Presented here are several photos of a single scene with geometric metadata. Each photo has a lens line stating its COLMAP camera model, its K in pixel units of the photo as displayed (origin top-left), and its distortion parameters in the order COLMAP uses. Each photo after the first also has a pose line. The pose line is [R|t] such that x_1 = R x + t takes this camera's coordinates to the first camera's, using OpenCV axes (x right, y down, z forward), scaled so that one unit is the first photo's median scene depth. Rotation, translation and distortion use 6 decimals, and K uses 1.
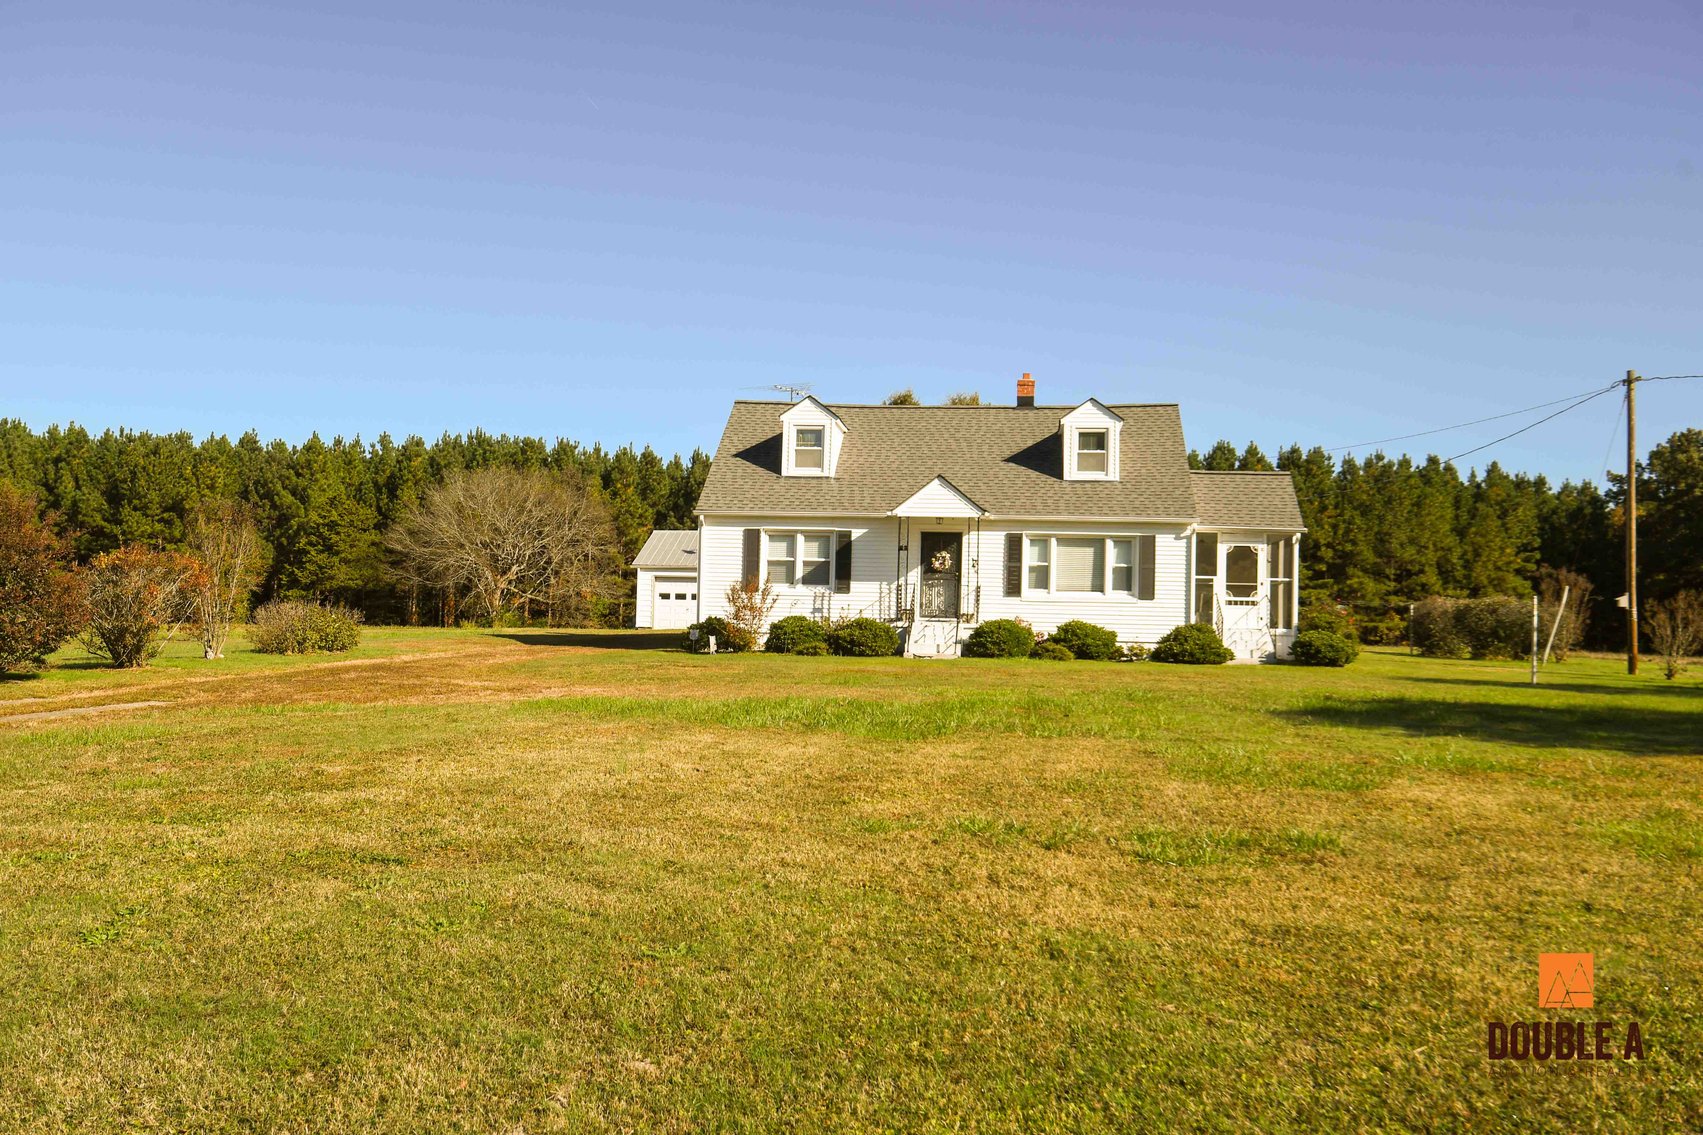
lens RADIAL K [[1466.2, 0, 851.5], [0, 1466.2, 567.5], [0, 0, 1]] dist [-0.003400, -0.000553]
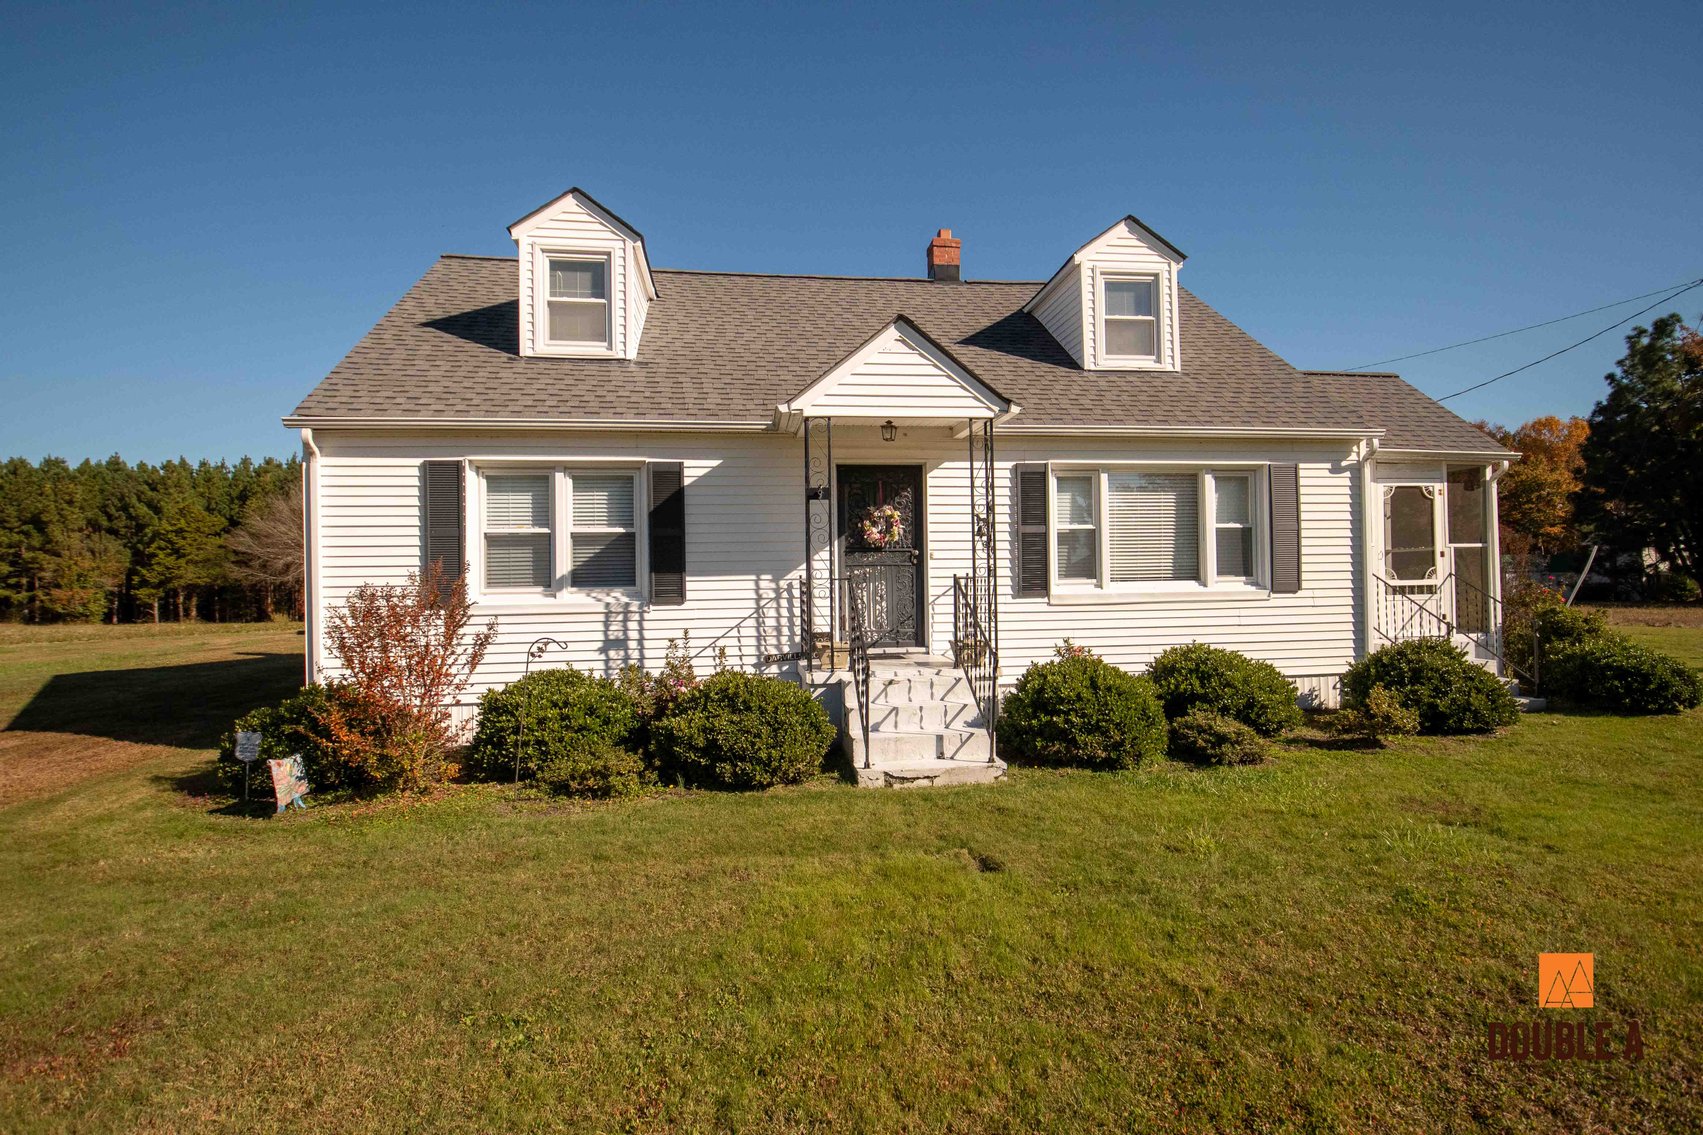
lens RADIAL K [[530.4, 0, 774.3], [0, 530.4, 578.5], [0, 0, 1]] dist [0.001341, 0.000012]
pose [[0.966570, -0.041763, 0.252980, -0.015309], [0.030173, 0.998317, 0.049522, 0.002756], [-0.254622, -0.040233, 0.966203, 0.834795]]
